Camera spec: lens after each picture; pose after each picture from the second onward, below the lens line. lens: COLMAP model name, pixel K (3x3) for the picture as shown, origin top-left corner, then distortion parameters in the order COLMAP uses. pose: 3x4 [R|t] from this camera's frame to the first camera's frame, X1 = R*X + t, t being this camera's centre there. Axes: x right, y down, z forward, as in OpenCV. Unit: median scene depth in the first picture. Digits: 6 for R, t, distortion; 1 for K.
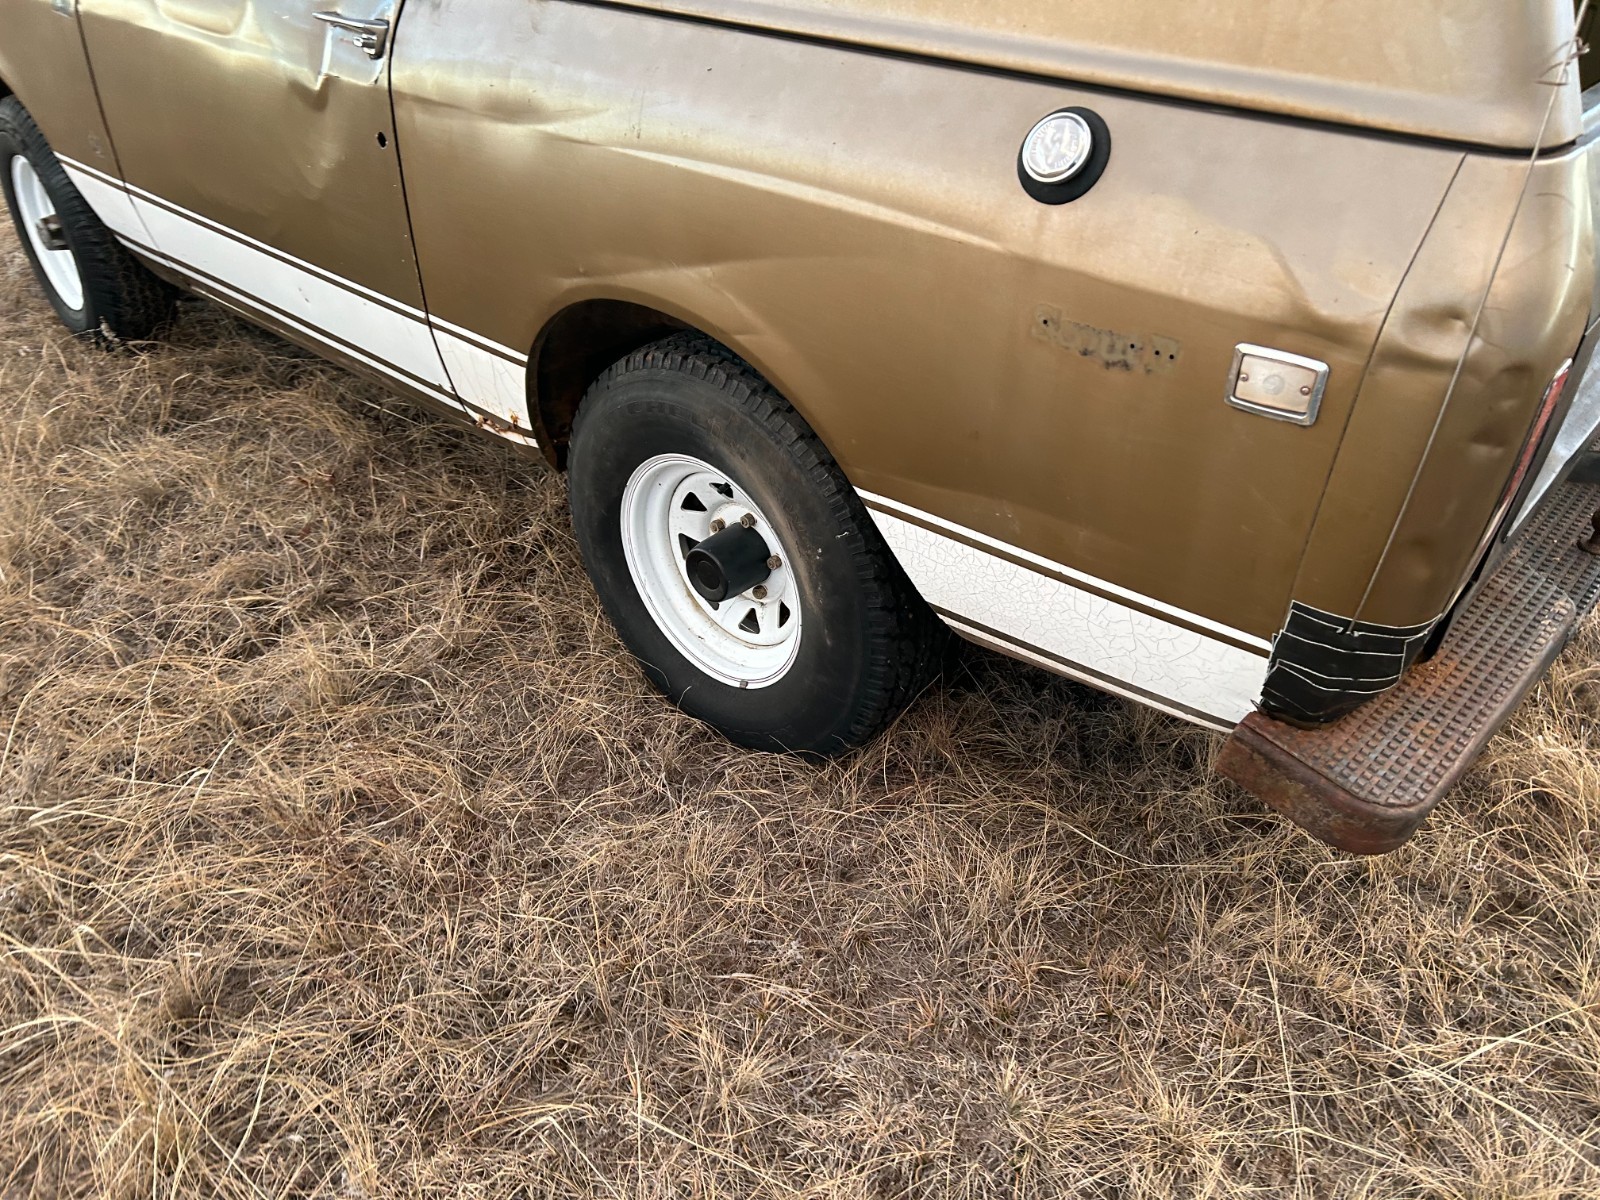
lens RADIAL K [[1198.9, 0, 835.9], [0, 1198.9, 620.9], [0, 0, 1]] dist [0.052978, -0.057819]
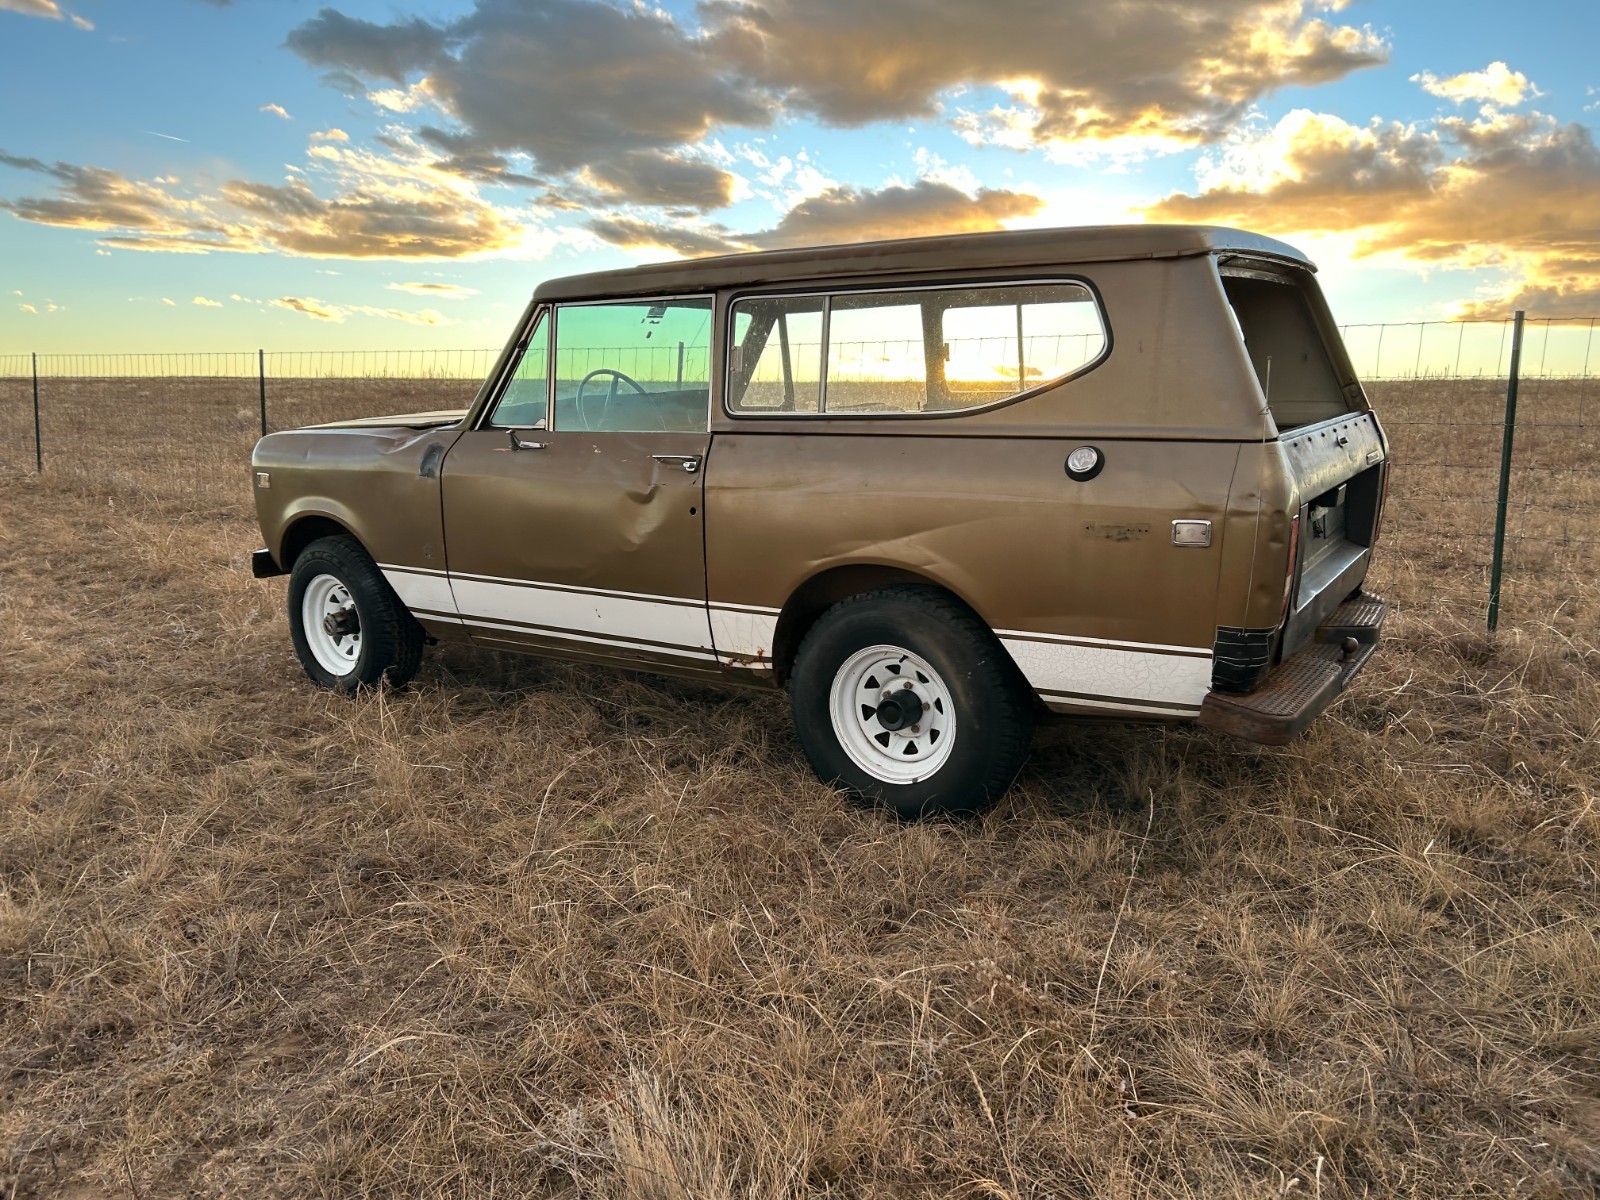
lens RADIAL K [[1210.4, 0, 800.0], [0, 1210.4, 600.0], [0, 0, 1]] dist [0.071110, -0.078936]
pose [[0.990572, -0.063917, 0.121166, -0.427999], [0.106495, 0.915650, -0.387612, 0.466851], [-0.086171, 0.396862, 0.913825, -0.673196]]
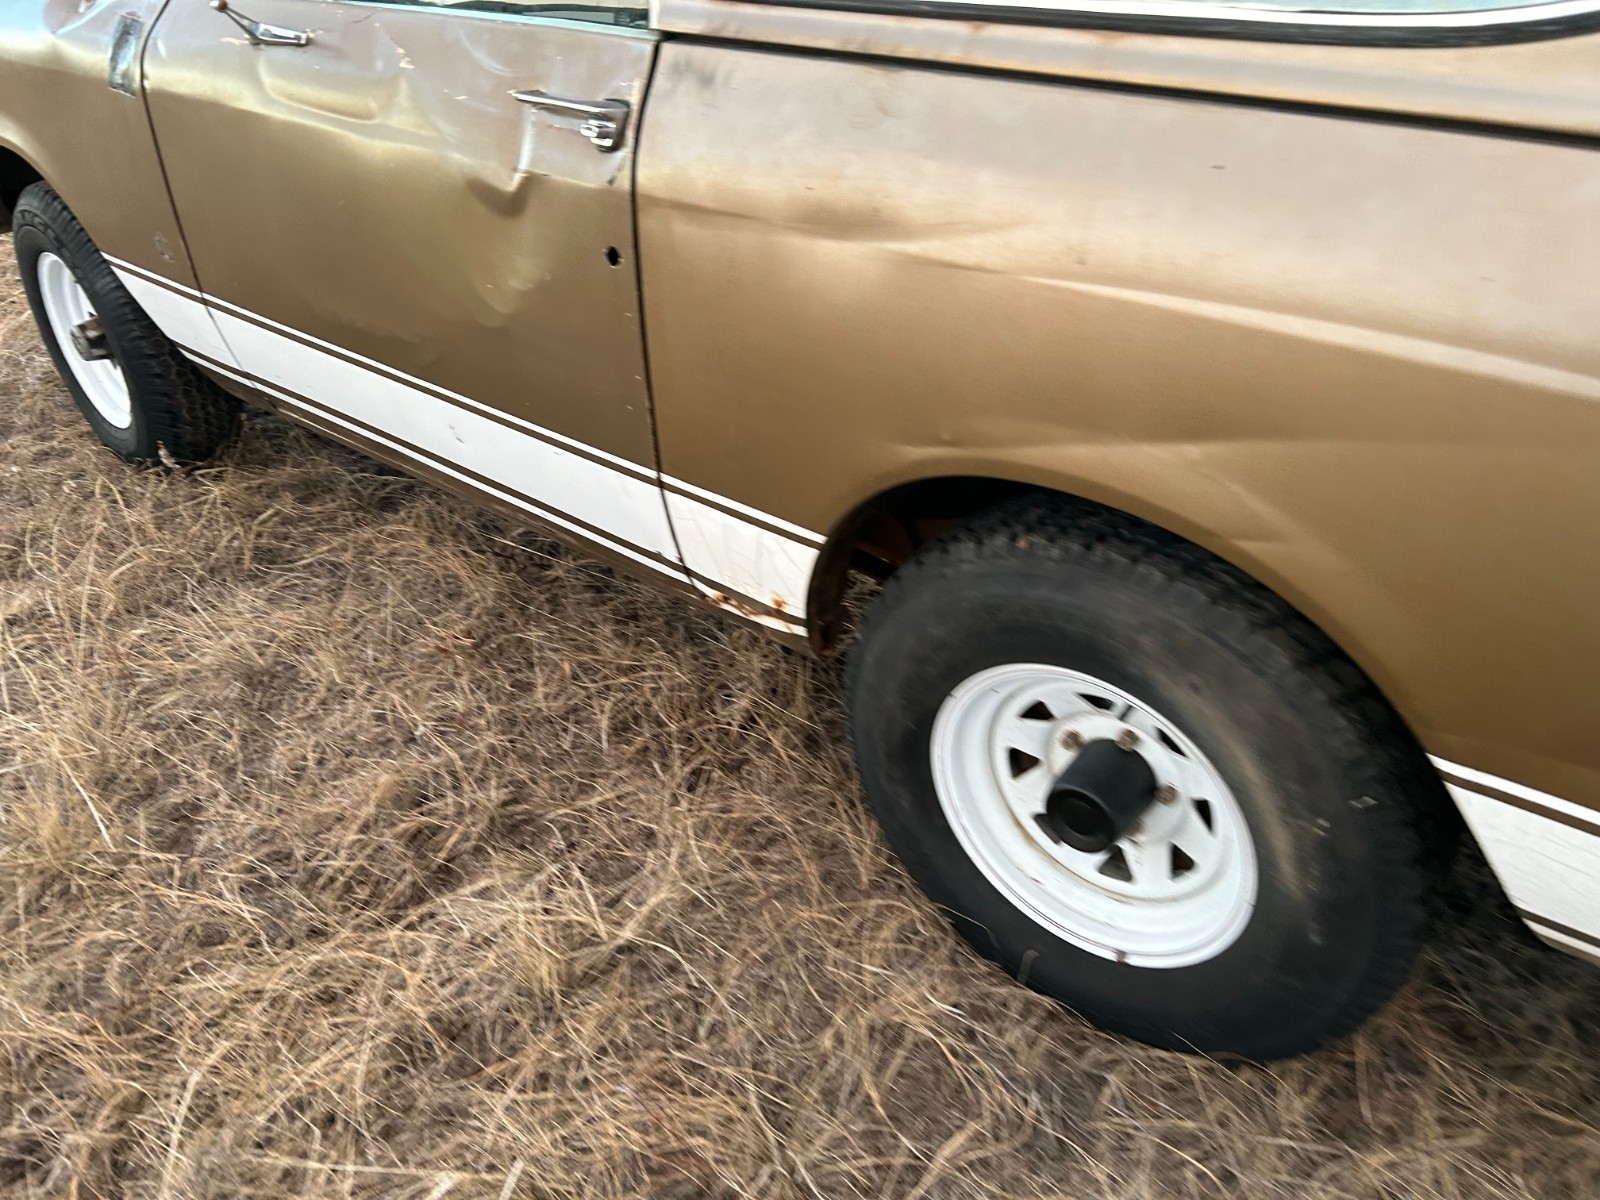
lens RADIAL K [[1210.4, 0, 800.0], [0, 1210.4, 600.0], [0, 0, 1]] dist [0.071110, -0.078936]
pose [[0.998778, -0.049402, -0.001203, -0.257707], [0.049366, 0.998559, -0.021052, -0.156154], [0.002241, 0.020967, 0.999778, 0.238615]]
